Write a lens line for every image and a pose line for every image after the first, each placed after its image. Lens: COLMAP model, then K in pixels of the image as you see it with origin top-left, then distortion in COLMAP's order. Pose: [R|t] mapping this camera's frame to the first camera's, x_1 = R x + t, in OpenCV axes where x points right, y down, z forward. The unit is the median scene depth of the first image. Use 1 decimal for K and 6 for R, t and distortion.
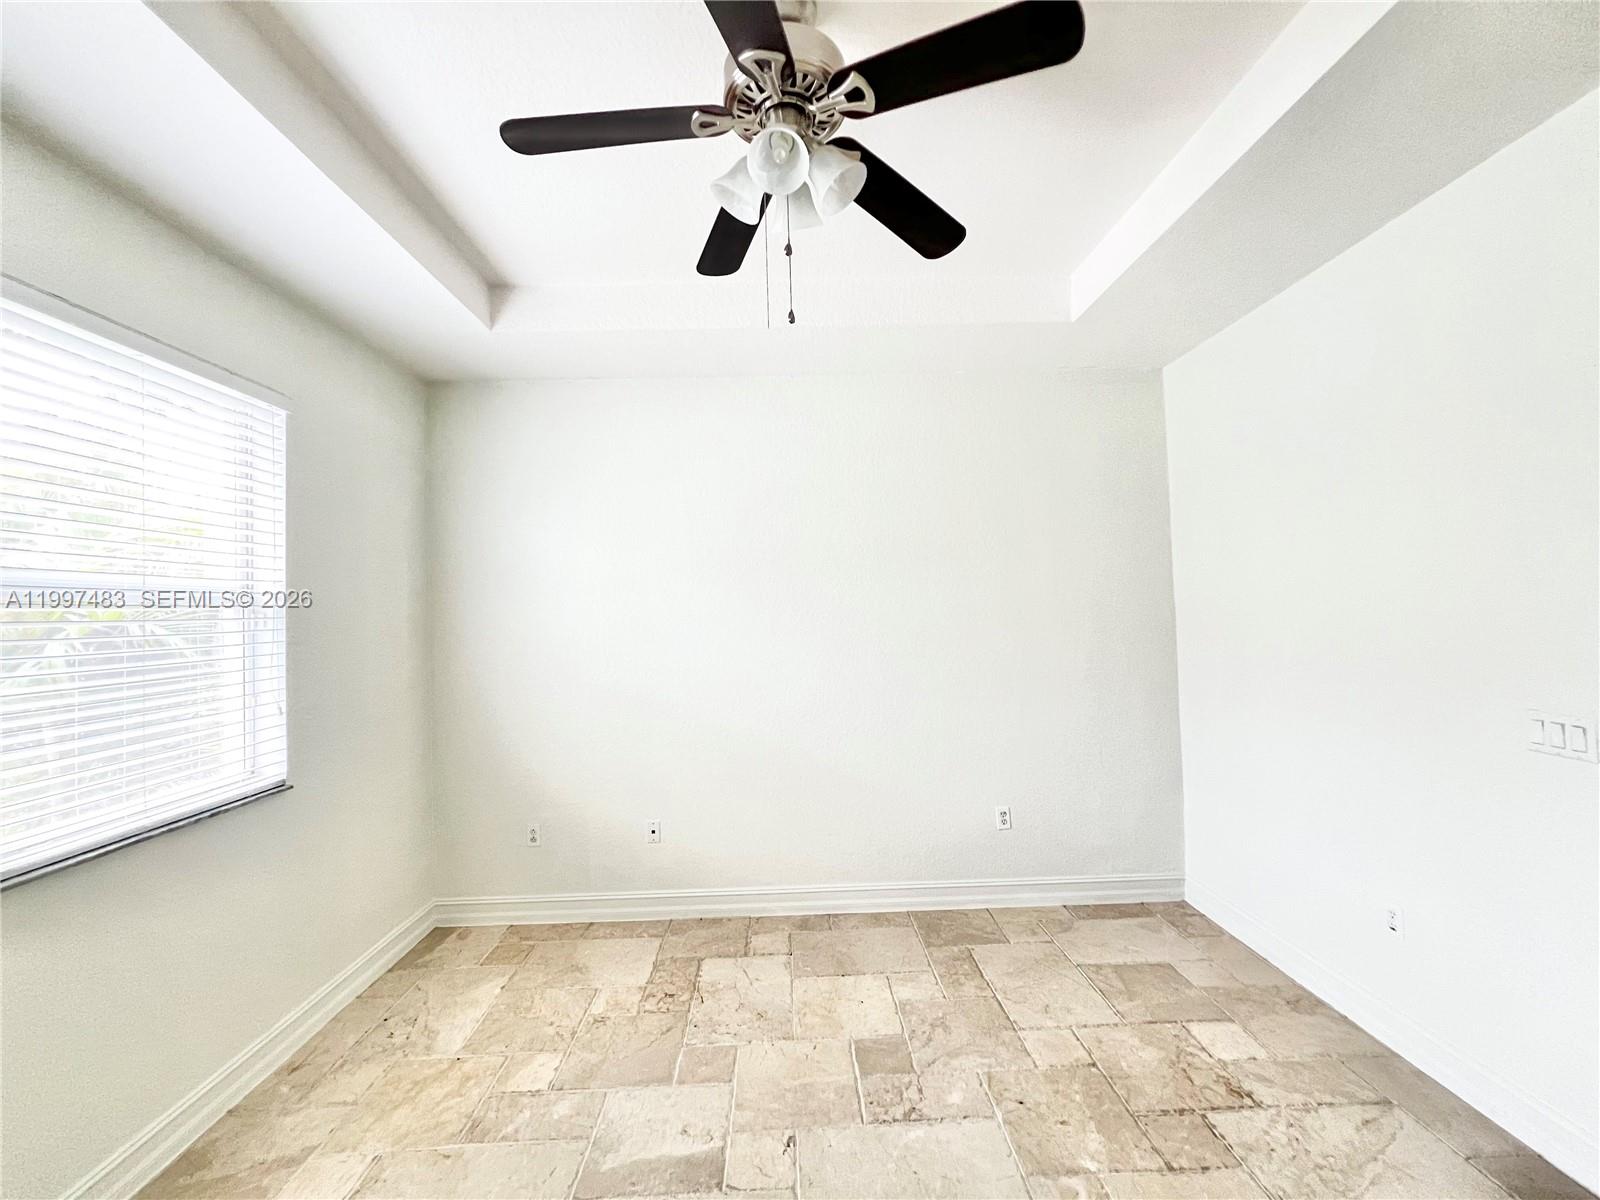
lens RADIAL K [[636.5, 0, 801.0], [0, 636.5, 598.4], [0, 0, 1]] dist [-0.001853, 0.000526]
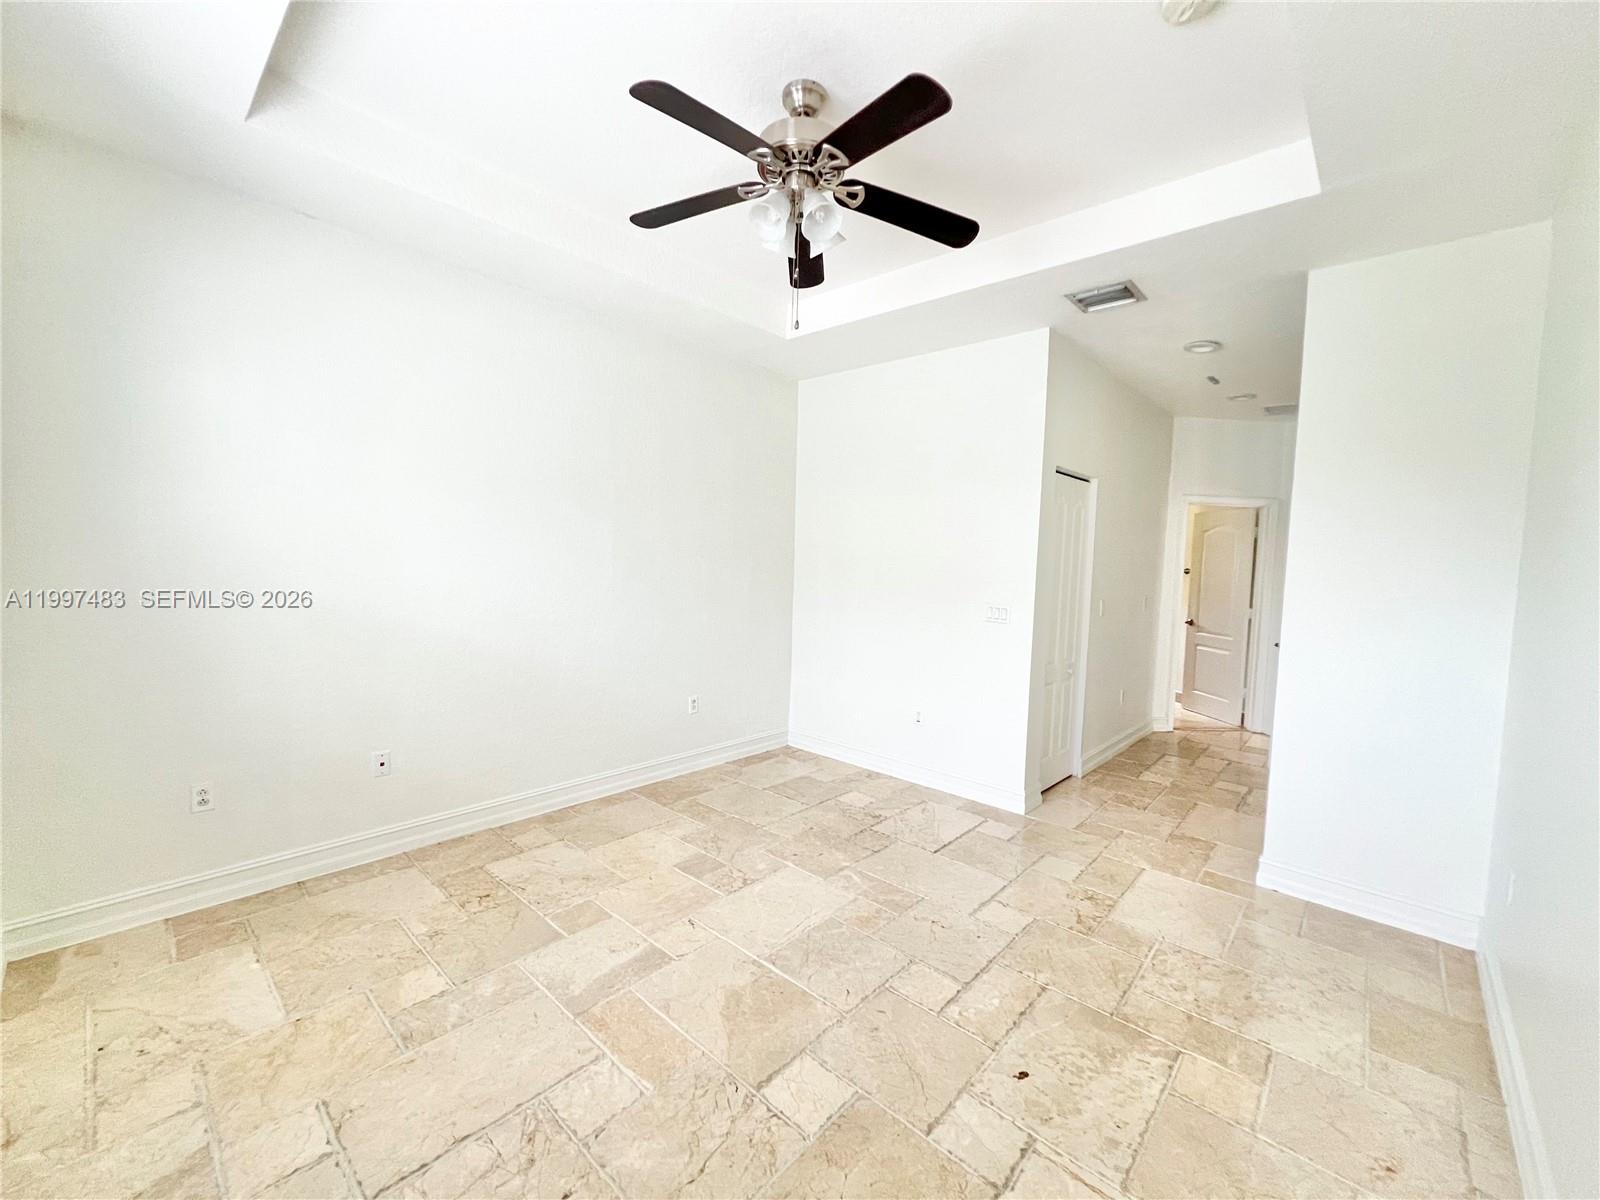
lens RADIAL K [[636.5, 0, 797.8], [0, 636.5, 599.6], [0, 0, 1]] dist [-0.001853, 0.000526]
pose [[0.692057, 0.001789, 0.721841, -0.549396], [-0.070649, 0.995364, 0.065267, 0.040239], [-0.718378, -0.096165, 0.688974, -0.023066]]
